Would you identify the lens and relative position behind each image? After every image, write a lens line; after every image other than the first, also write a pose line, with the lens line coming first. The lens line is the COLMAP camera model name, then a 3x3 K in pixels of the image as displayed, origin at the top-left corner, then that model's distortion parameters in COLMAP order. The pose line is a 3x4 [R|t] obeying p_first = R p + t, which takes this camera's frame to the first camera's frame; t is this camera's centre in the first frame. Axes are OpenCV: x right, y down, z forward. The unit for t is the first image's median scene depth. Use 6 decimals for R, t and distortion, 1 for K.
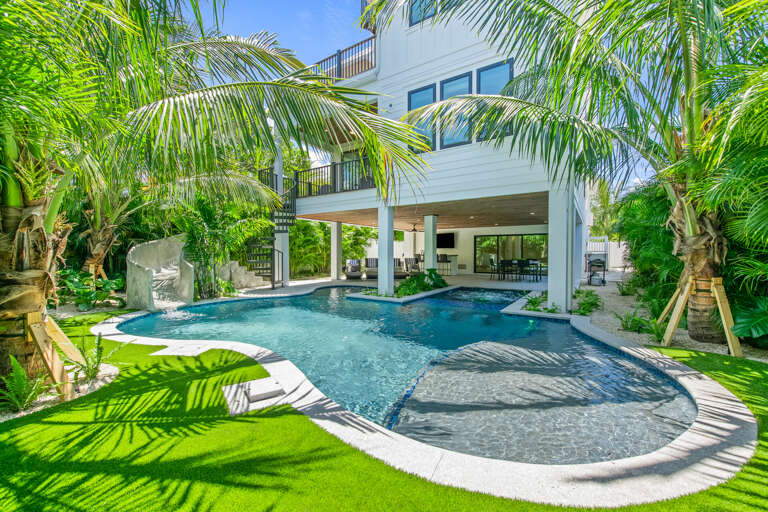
lens RADIAL K [[309.1, 0, 384.8], [0, 309.1, 256.3], [0, 0, 1]] dist [0.001347, -0.000449]
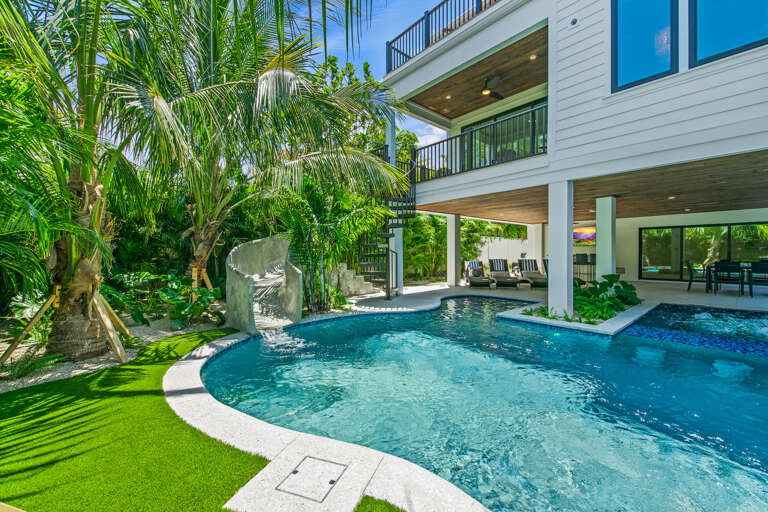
lens RADIAL K [[309.1, 0, 384.0], [0, 309.1, 255.2], [0, 0, 1]] dist [0.001347, -0.000449]
pose [[0.962664, -0.004441, -0.270663, -0.187173], [0.003664, 0.999988, -0.003377, -0.004022], [0.270675, 0.002259, 0.962668, 0.279044]]
